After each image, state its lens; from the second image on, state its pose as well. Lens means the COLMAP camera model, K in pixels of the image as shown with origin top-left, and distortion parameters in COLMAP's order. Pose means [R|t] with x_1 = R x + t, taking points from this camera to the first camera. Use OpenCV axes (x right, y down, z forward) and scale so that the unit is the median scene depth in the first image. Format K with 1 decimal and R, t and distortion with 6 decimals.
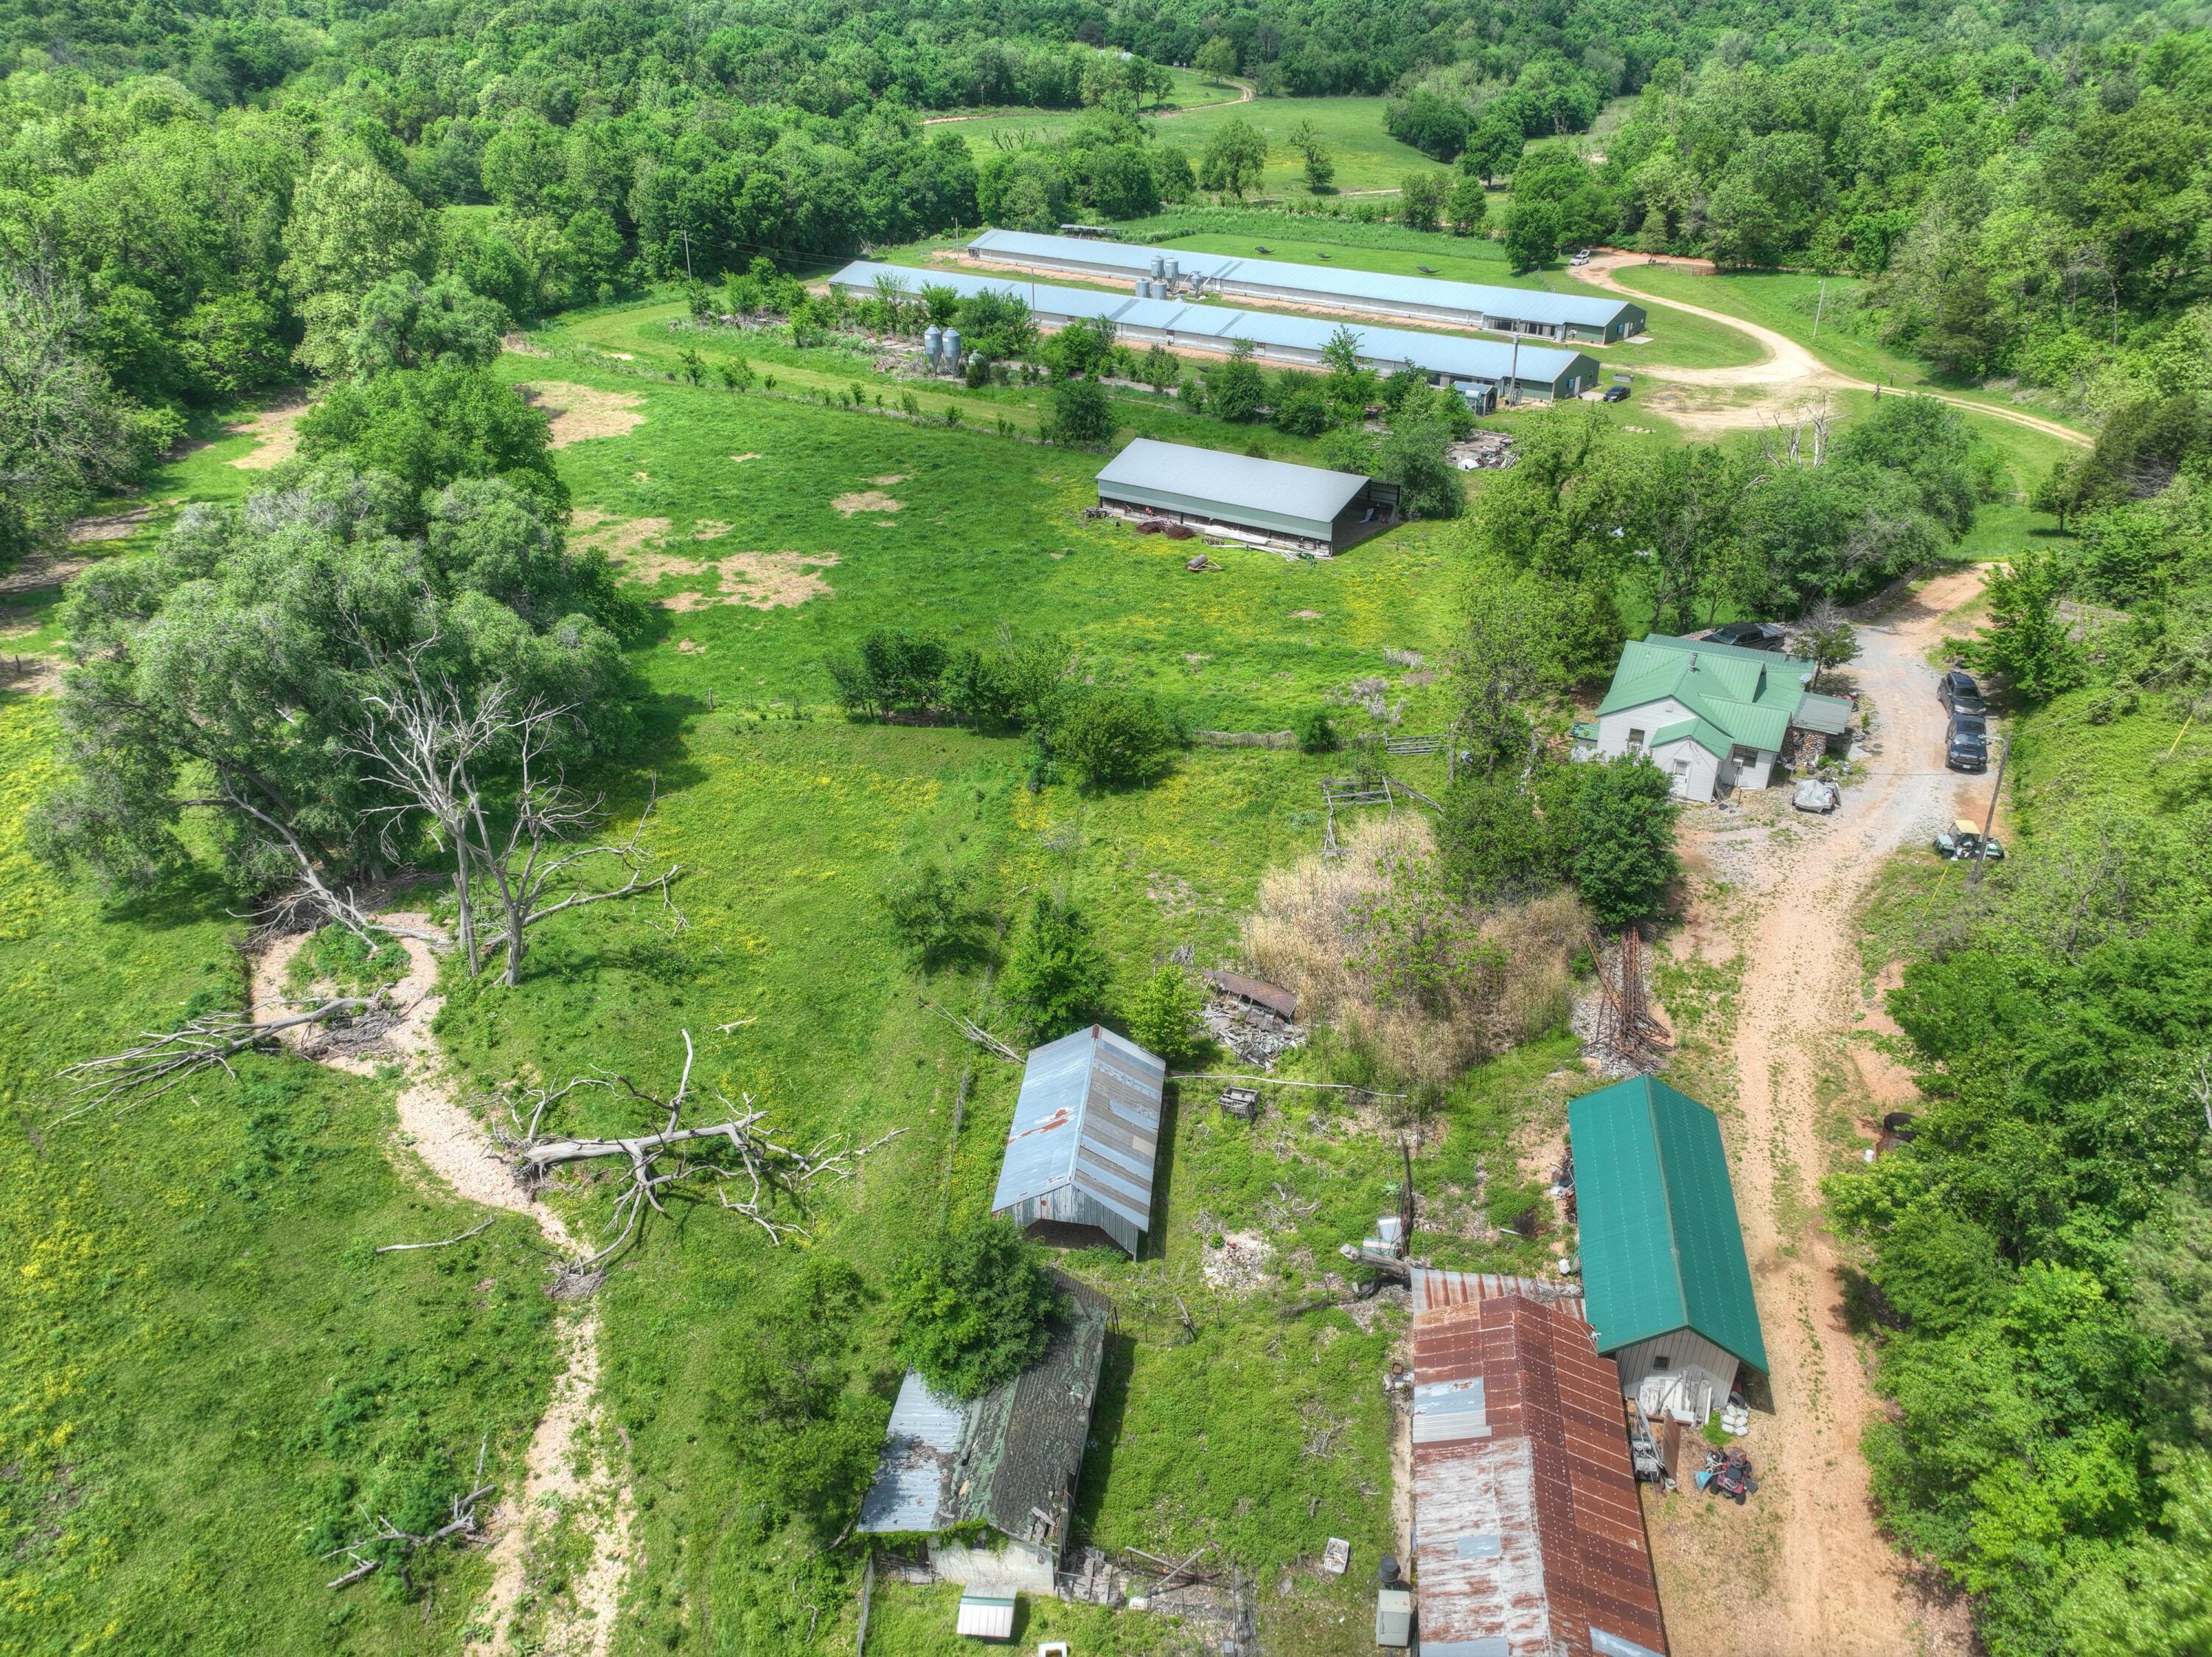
lens RADIAL K [[1548.3, 0, 1106.0], [0, 1548.3, 828.5], [0, 0, 1]] dist [-0.006189, 0.019268]
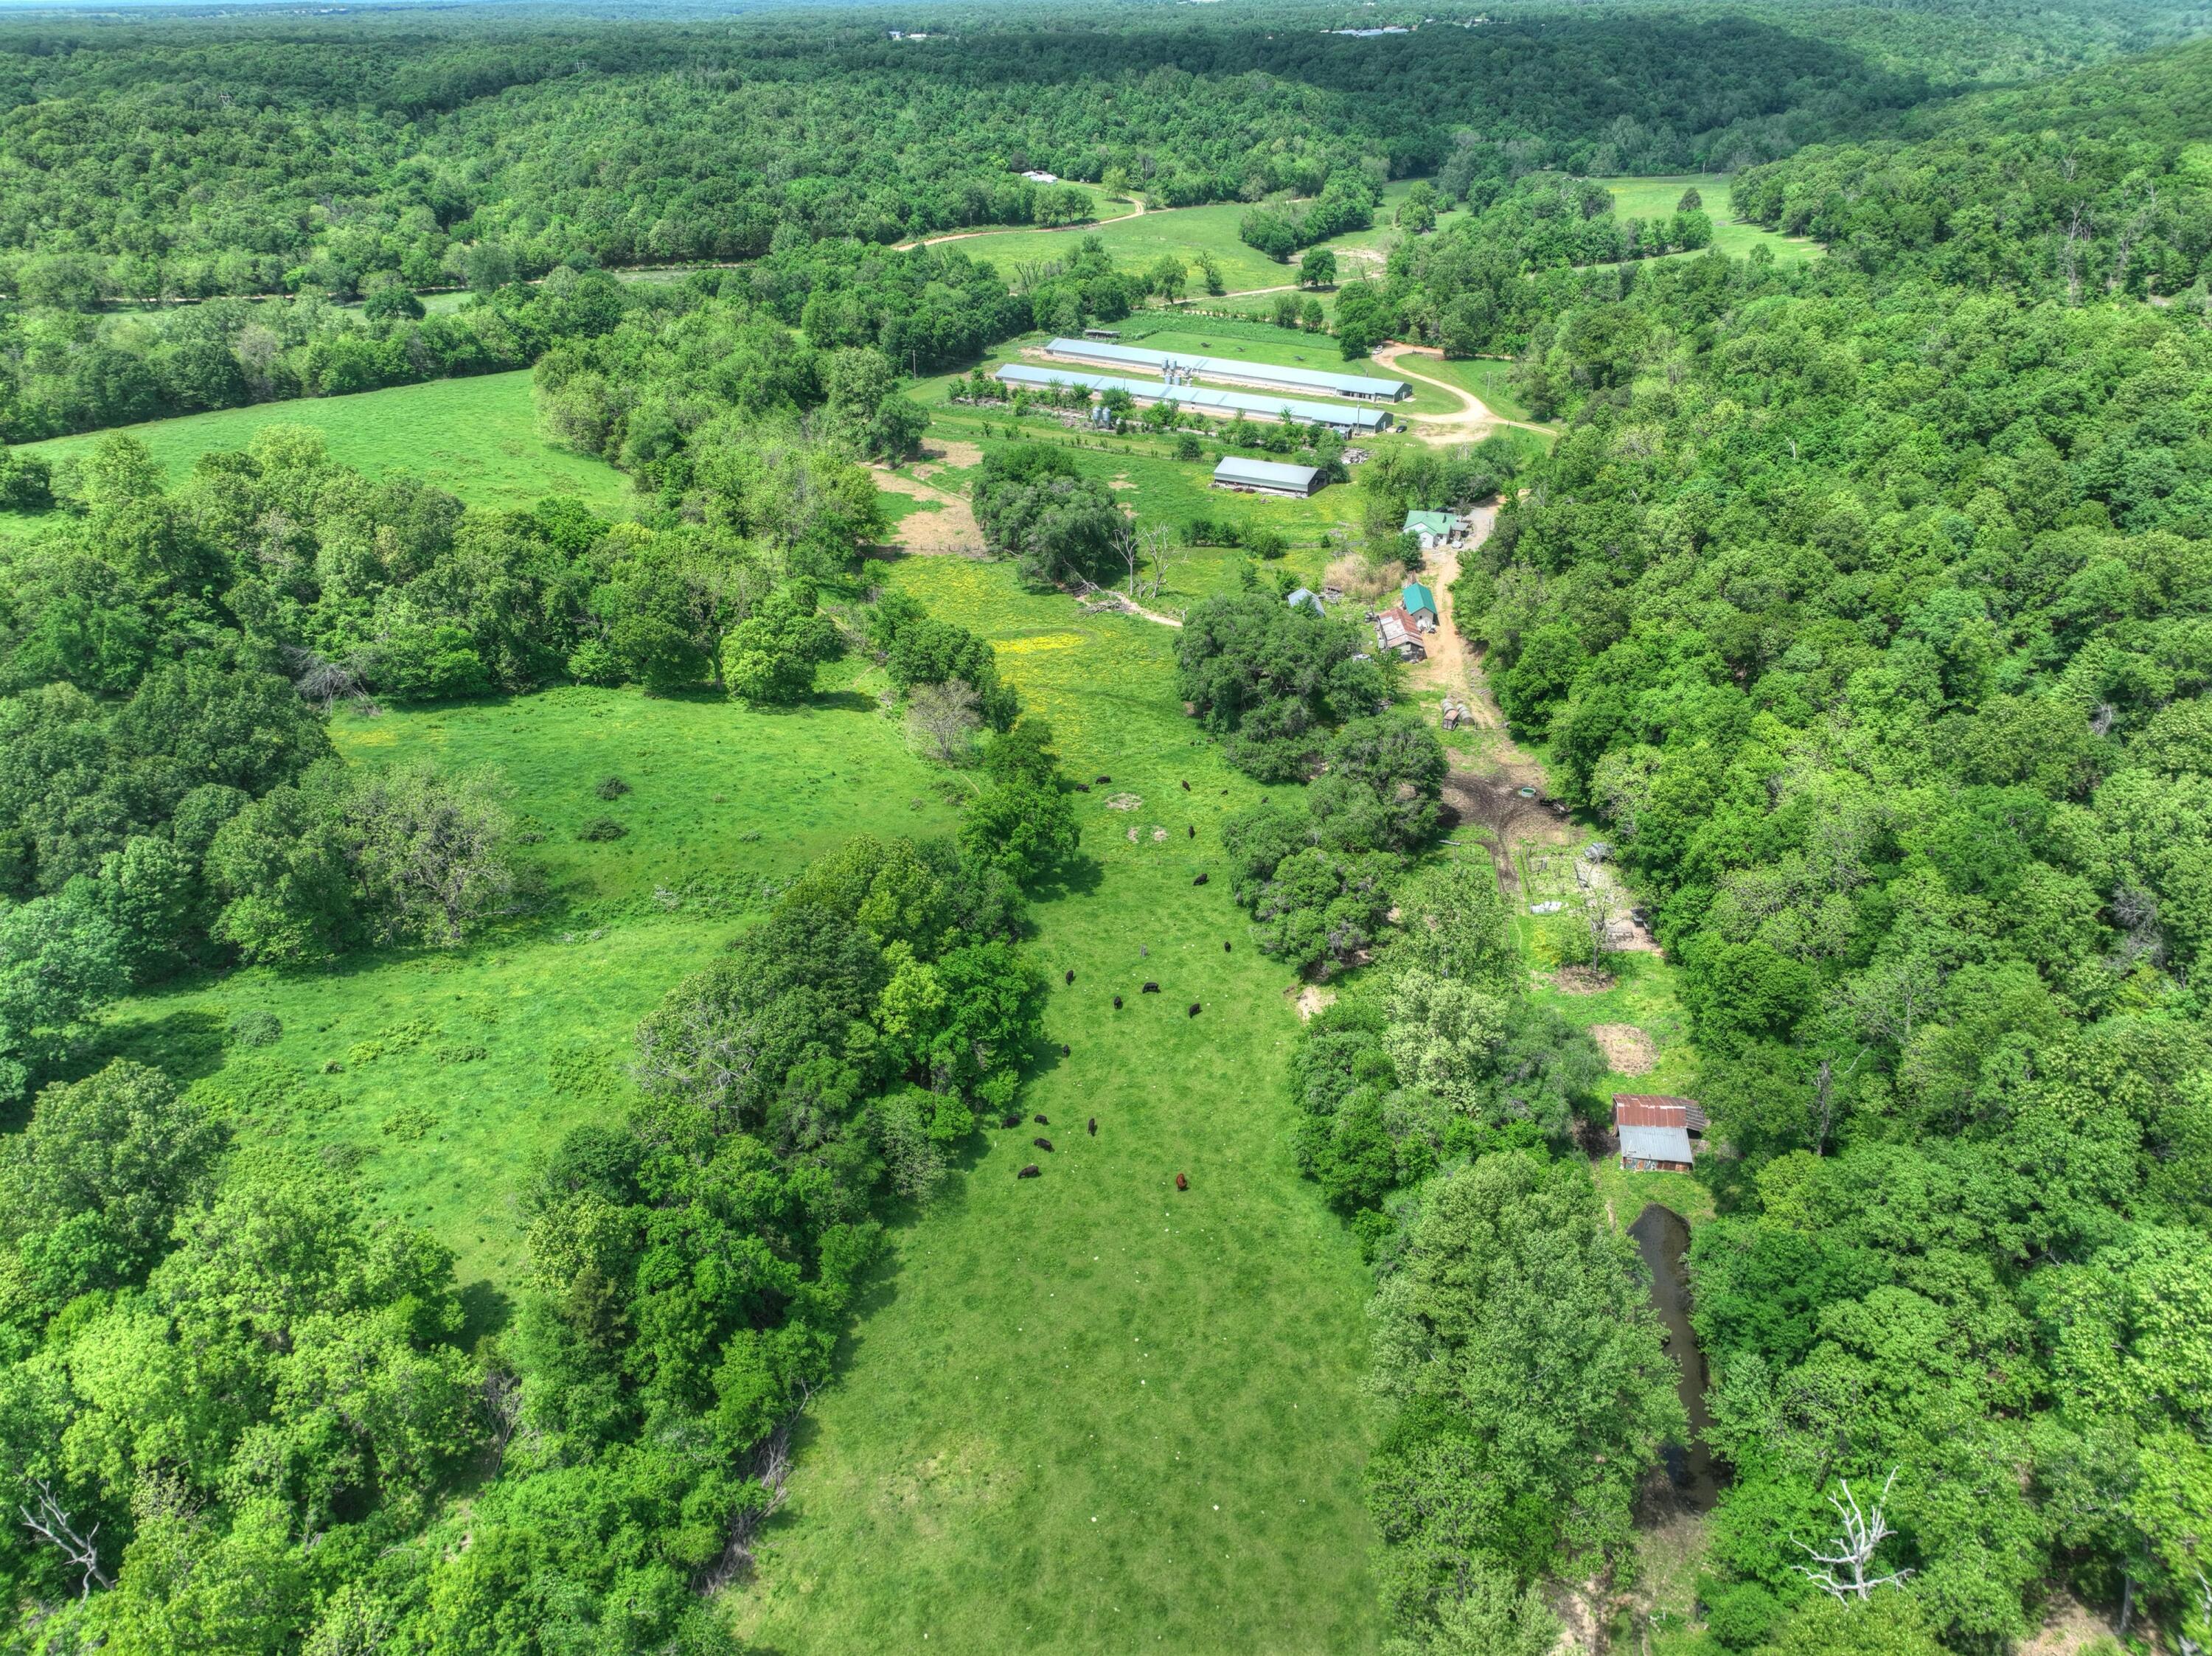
lens RADIAL K [[1548.2, 0, 1106.0], [0, 1548.2, 828.0], [0, 0, 1]] dist [-0.006189, 0.019268]
pose [[0.991335, -0.061593, 0.116018, -0.368453], [0.061468, 0.998098, 0.004664, 0.247072], [-0.116085, 0.002508, 0.993236, -1.111109]]
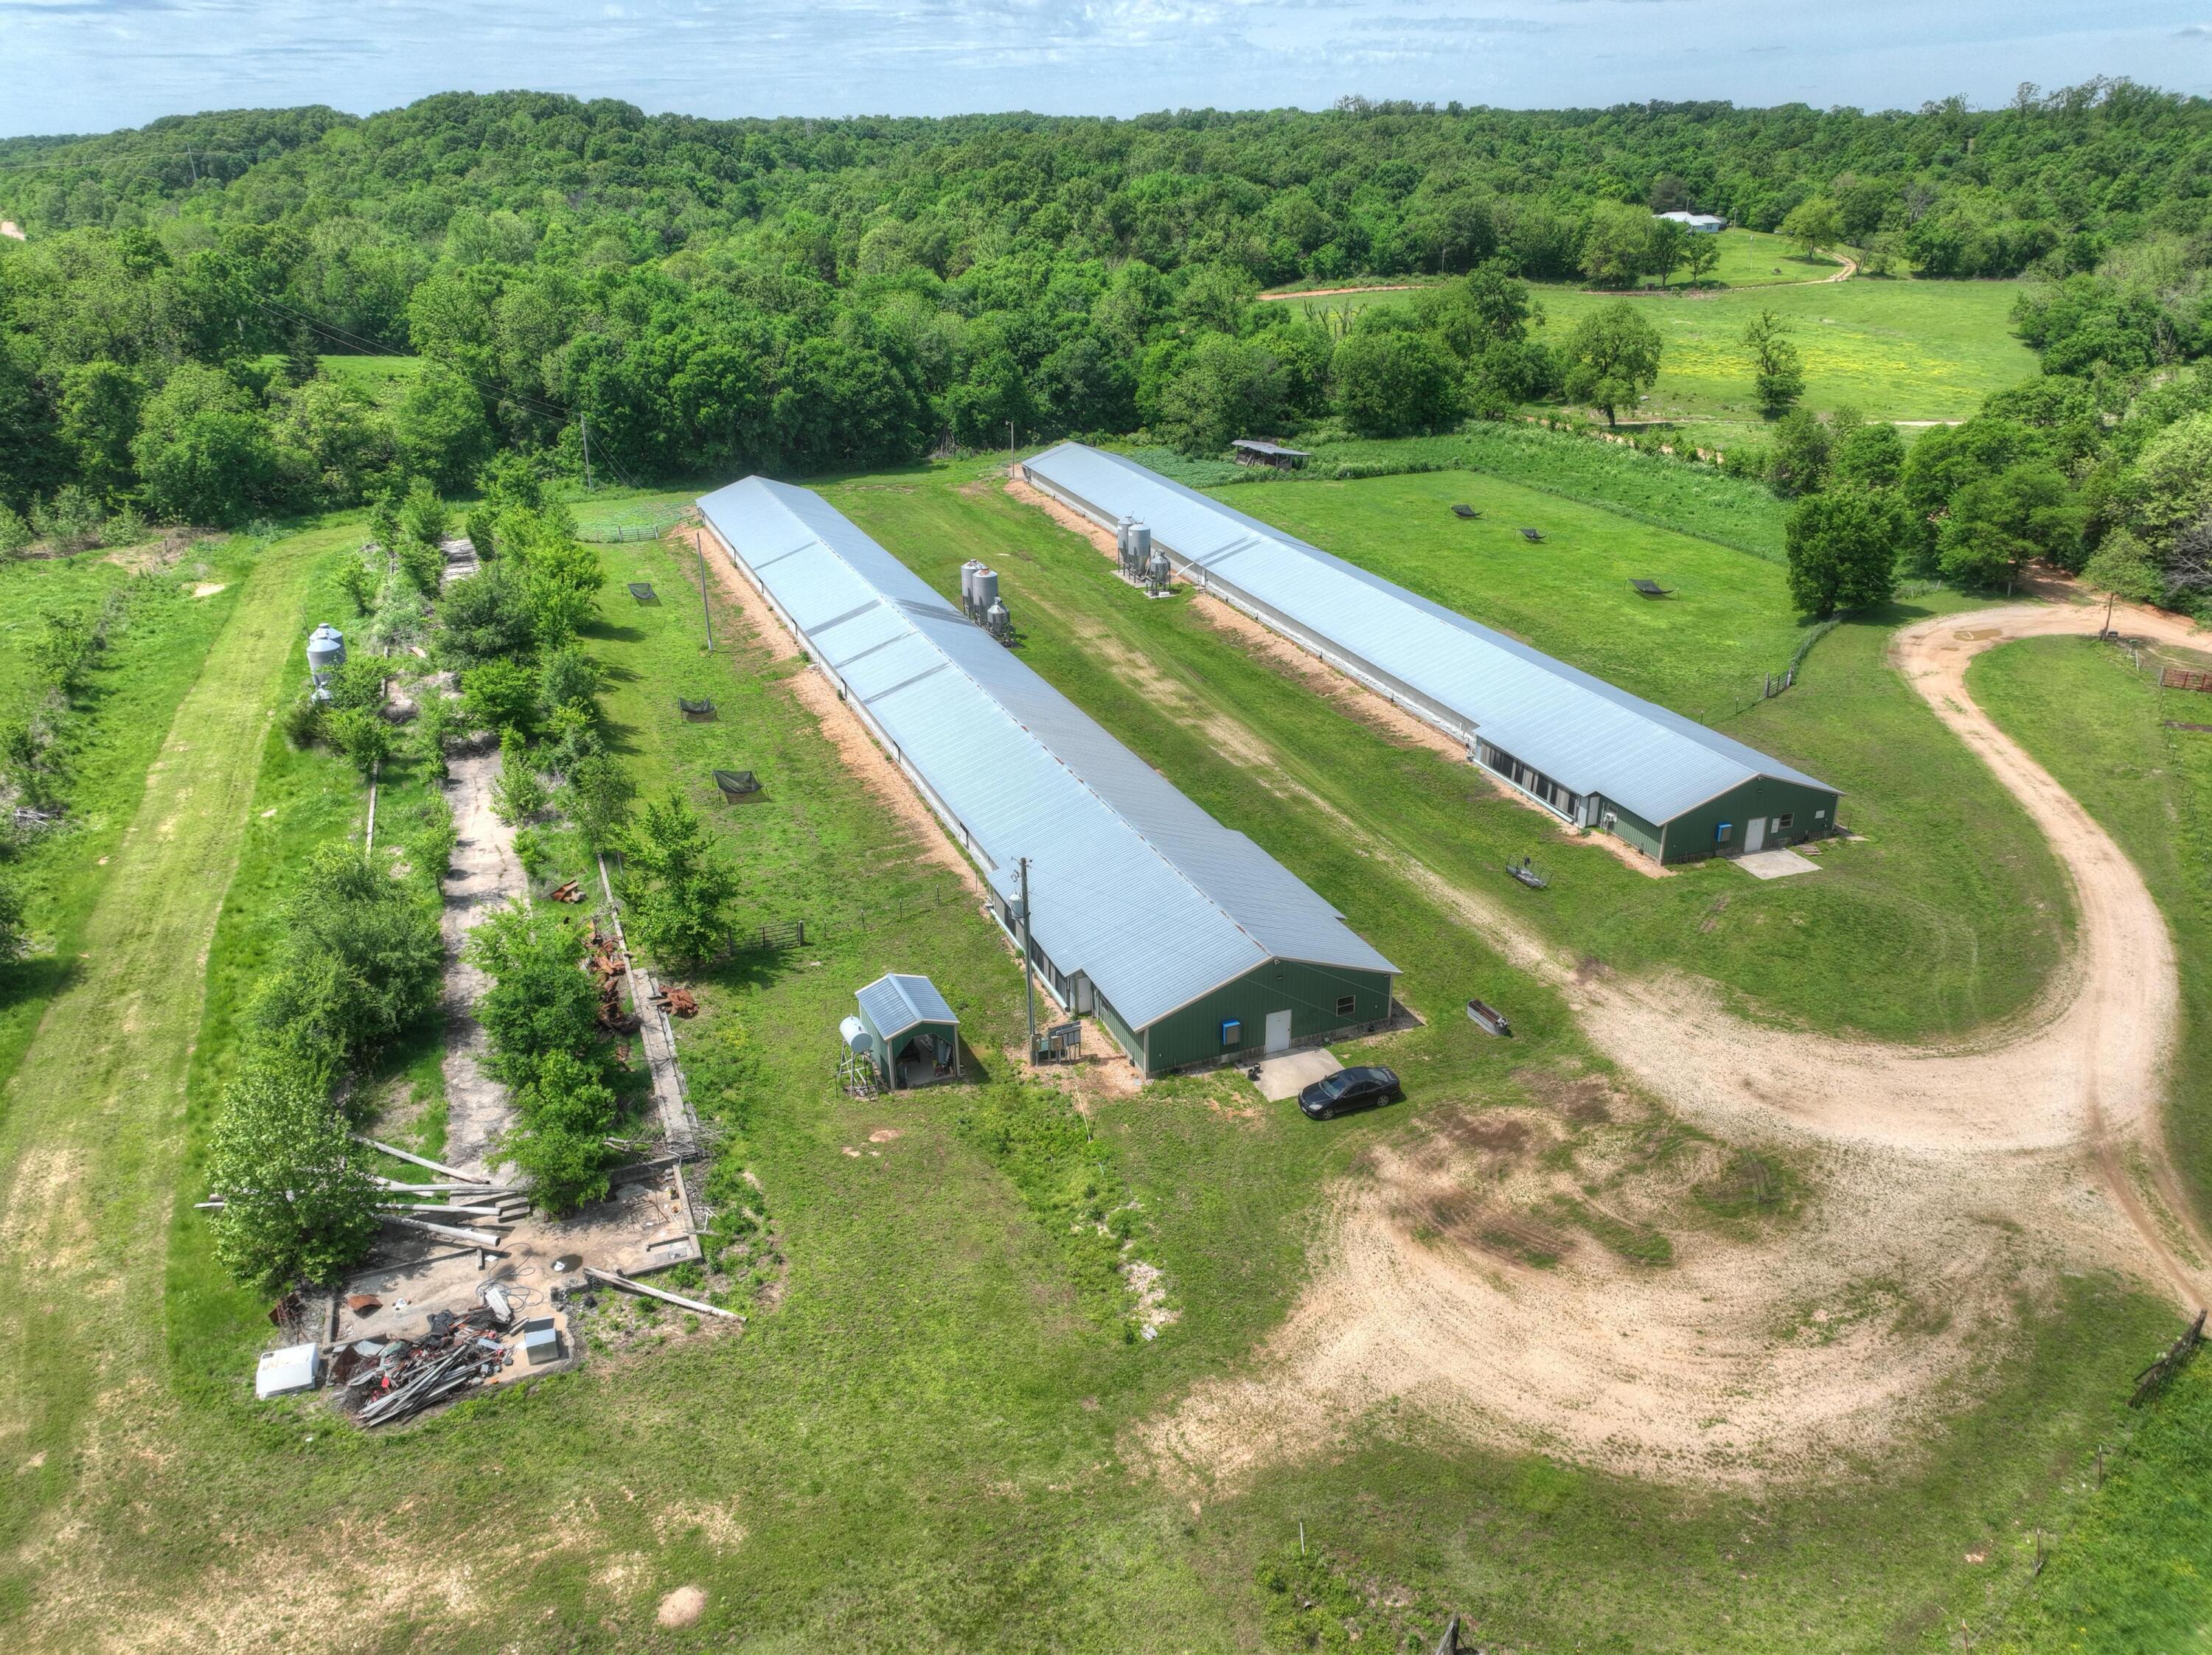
lens RADIAL K [[1548.2, 0, 1106.0], [0, 1548.2, 827.5], [0, 0, 1]] dist [-0.001014, 0.018380]
pose [[0.883081, 0.192593, -0.427874, 0.378475], [-0.230019, 0.972483, -0.037001, -0.281400], [0.408974, 0.131094, 0.903080, 0.577702]]
